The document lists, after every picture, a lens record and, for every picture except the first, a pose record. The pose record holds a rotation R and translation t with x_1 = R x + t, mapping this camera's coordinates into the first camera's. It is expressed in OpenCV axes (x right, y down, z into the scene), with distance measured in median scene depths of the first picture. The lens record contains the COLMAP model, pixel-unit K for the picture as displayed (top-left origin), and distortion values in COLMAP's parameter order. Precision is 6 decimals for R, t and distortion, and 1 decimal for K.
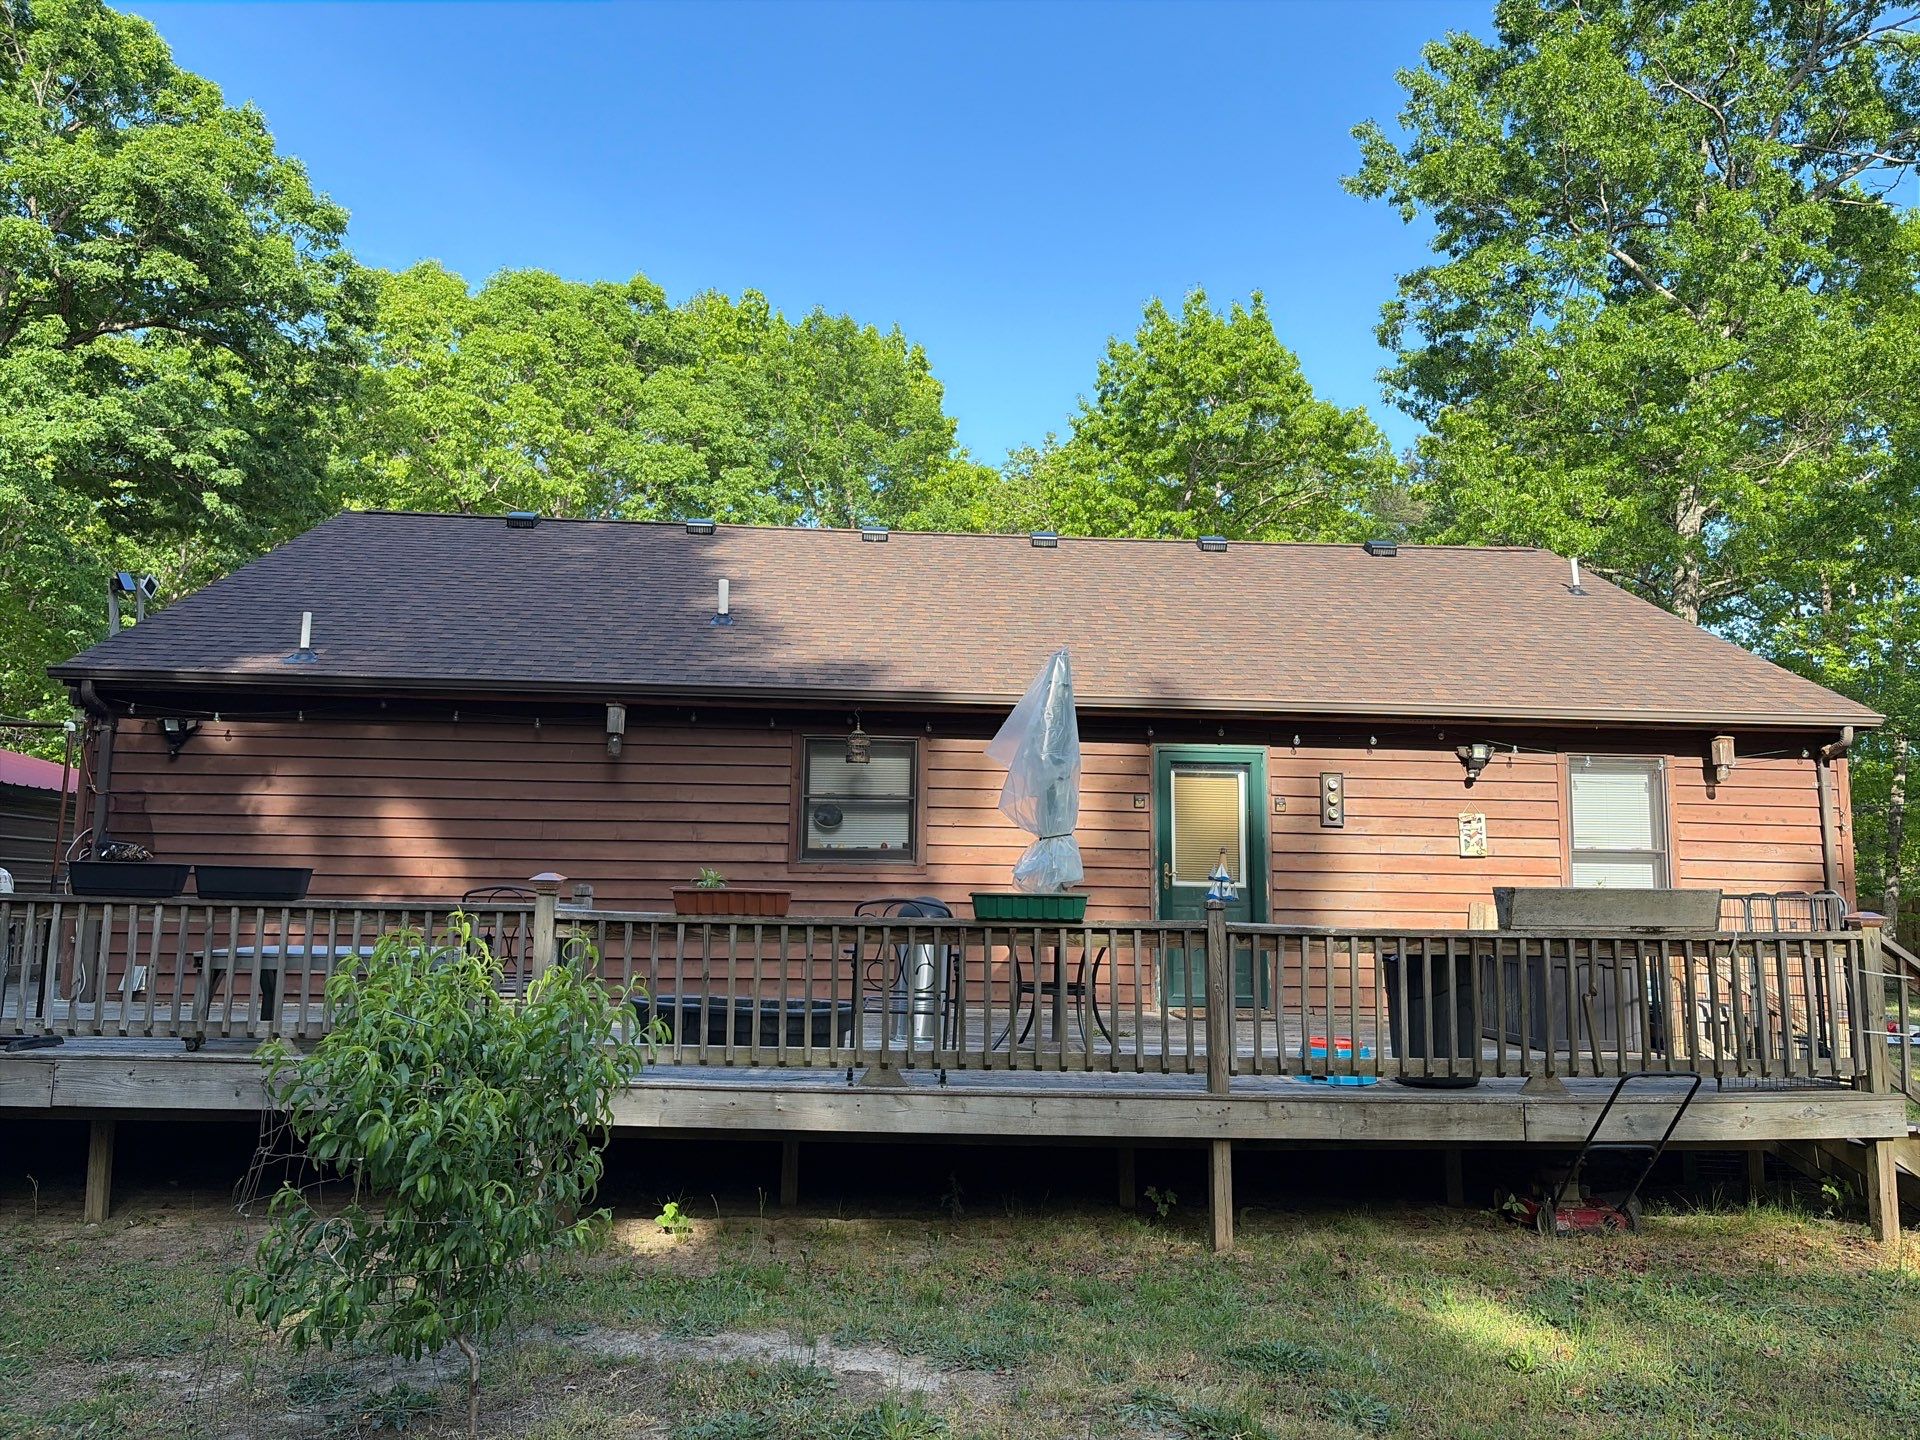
lens RADIAL K [[1462.5, 0, 951.4], [0, 1462.5, 728.6], [0, 0, 1]] dist [0.086373, -0.118305]
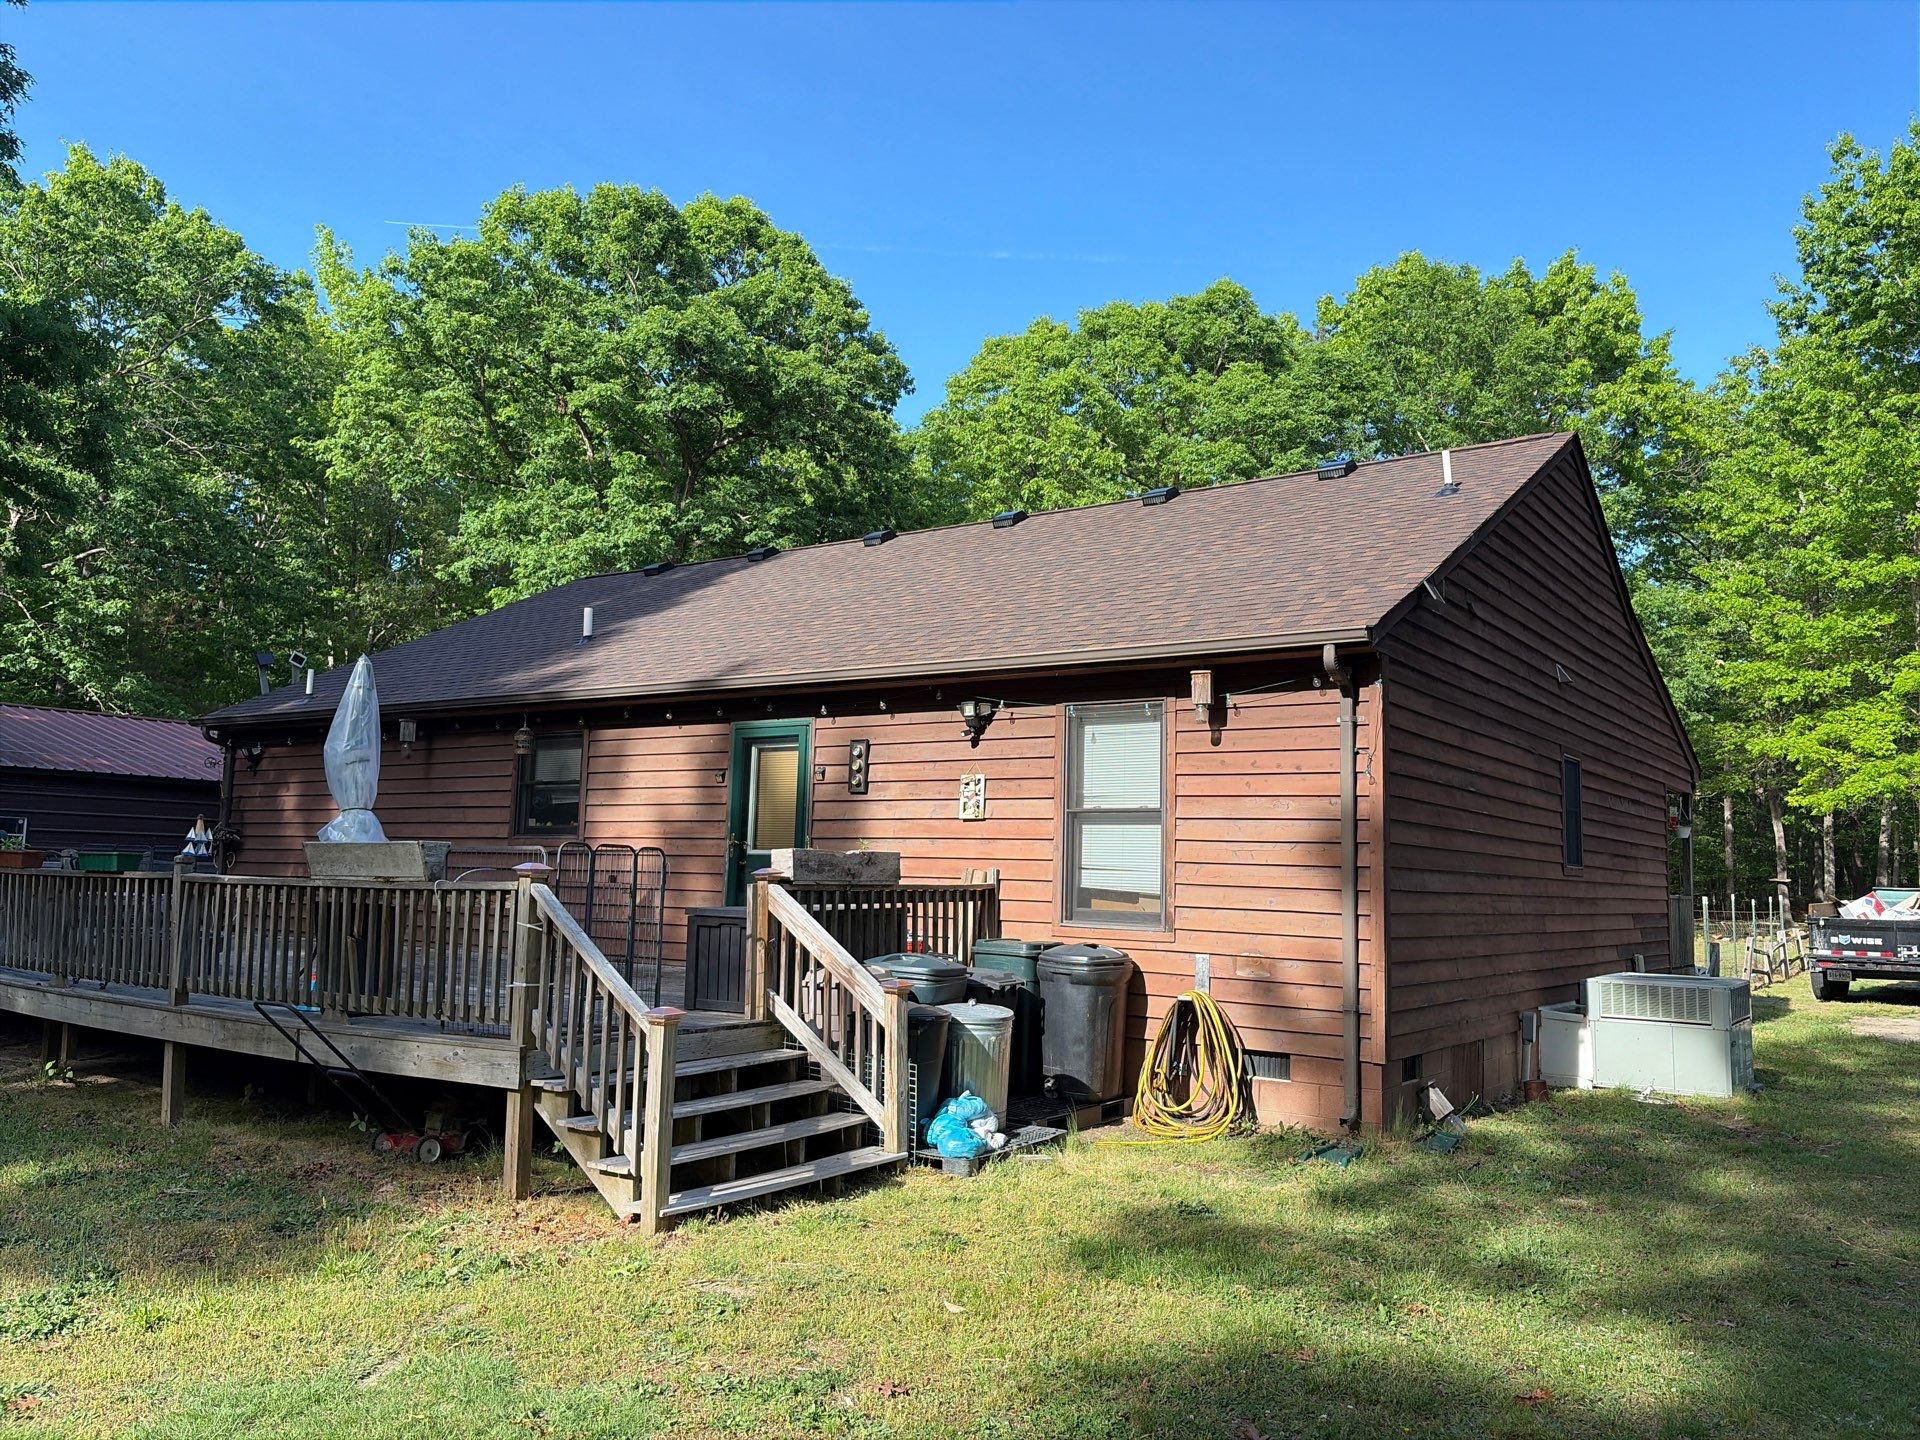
lens RADIAL K [[1462.5, 0, 951.4], [0, 1462.5, 728.6], [0, 0, 1]] dist [0.086373, -0.118305]
pose [[0.776637, -0.060393, -0.627047, 0.957521], [0.063621, 0.997824, -0.017305, 0.044426], [0.626727, -0.026453, 0.778790, 0.264555]]
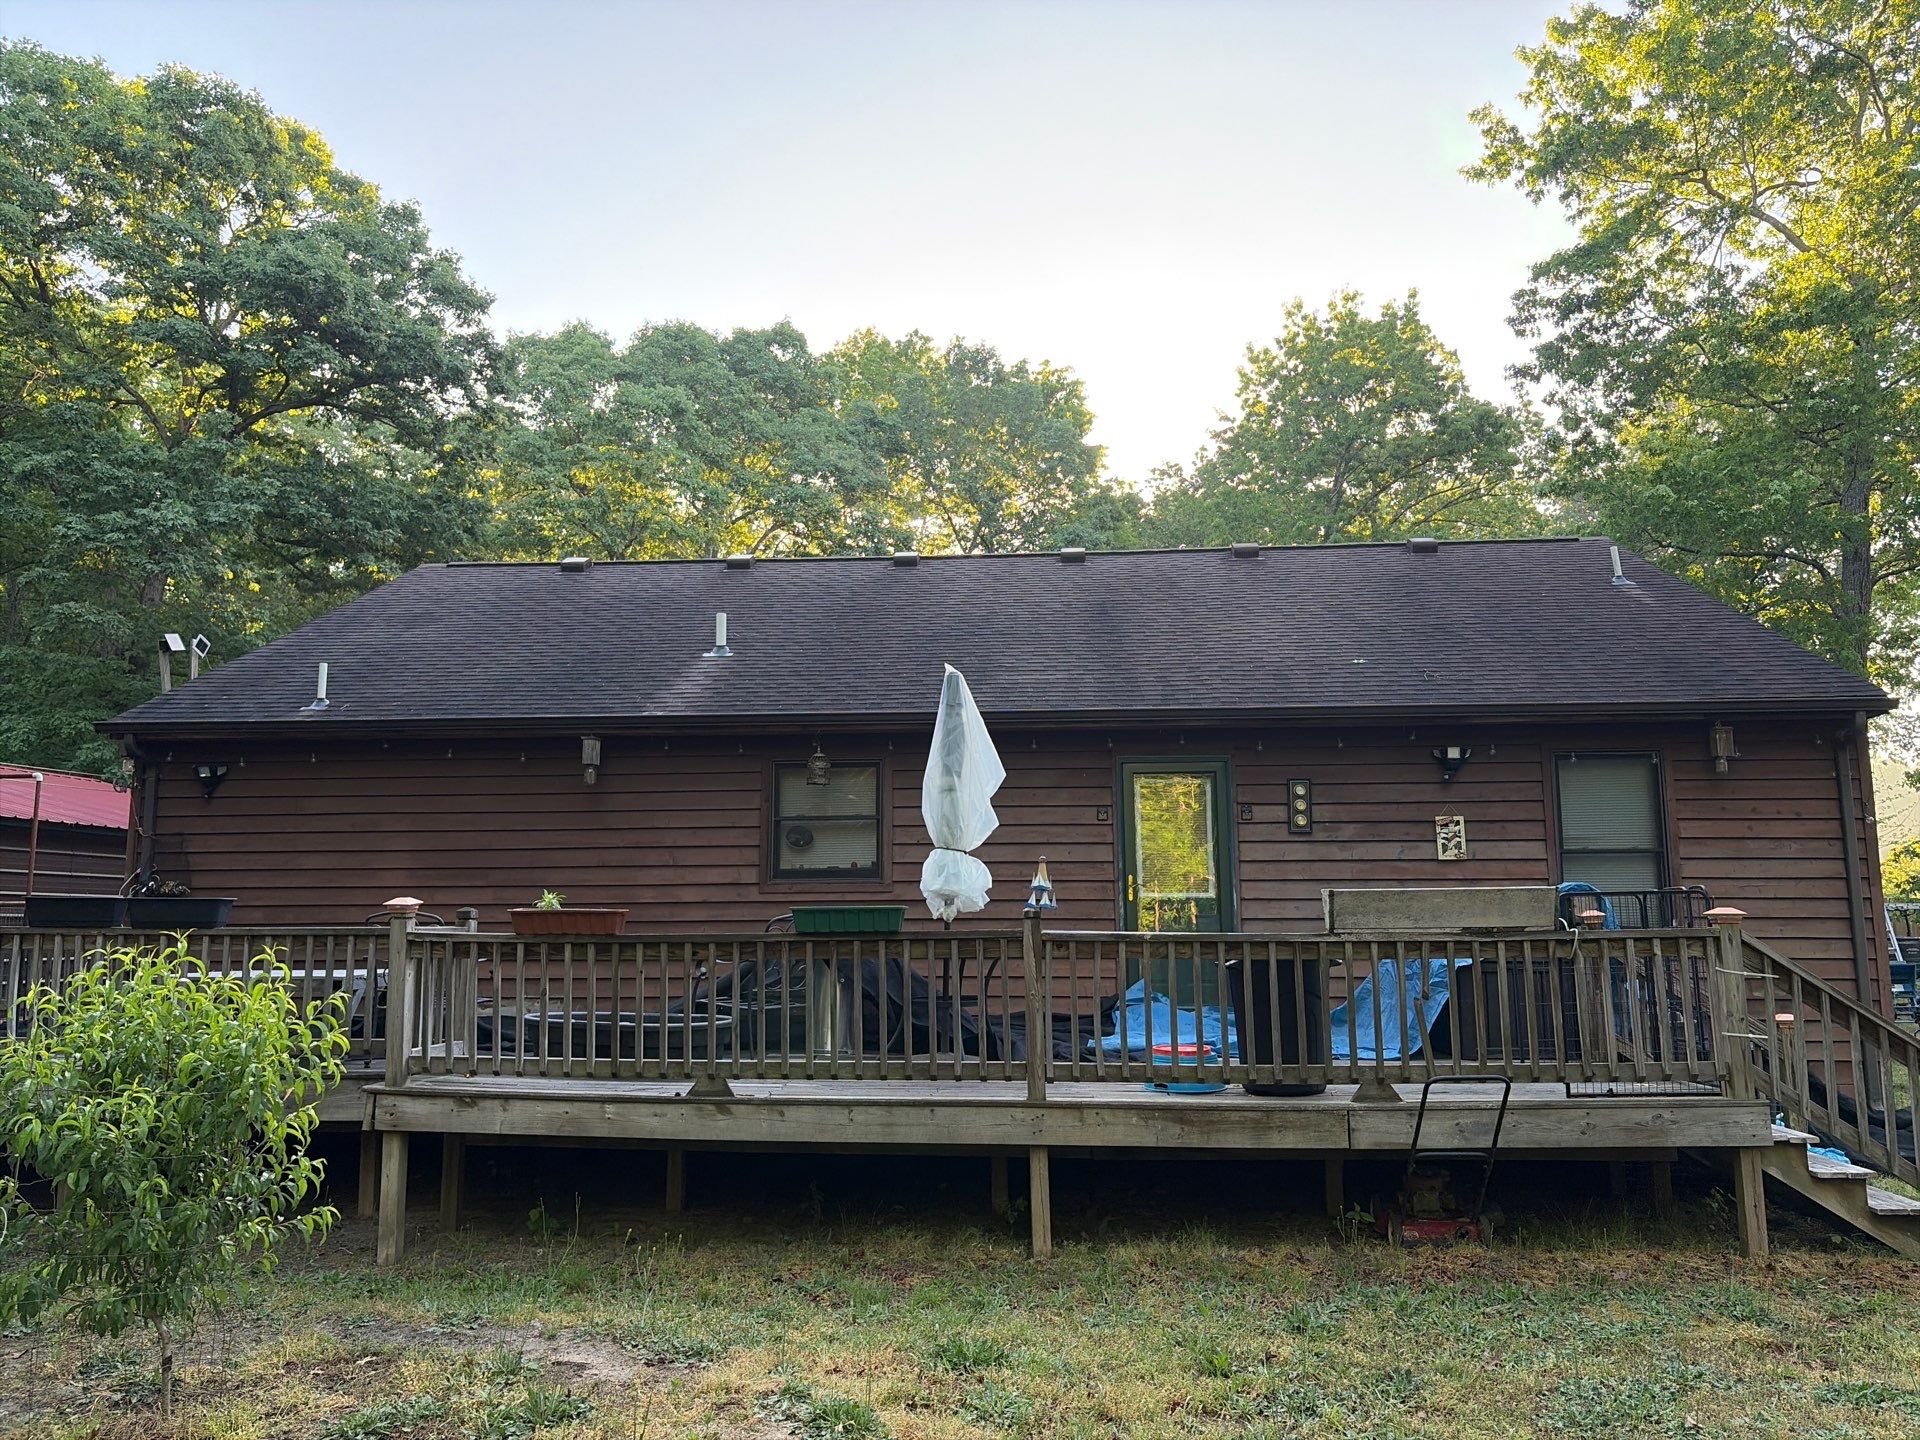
lens RADIAL K [[1453.0, 0, 934.5], [0, 1453.0, 719.9], [0, 0, 1]] dist [0.084243, -0.125812]
pose [[0.989489, -0.039281, -0.139168, 0.157674], [0.036346, 0.999061, -0.023564, 0.004522], [0.139963, 0.018258, 0.989988, -0.004382]]
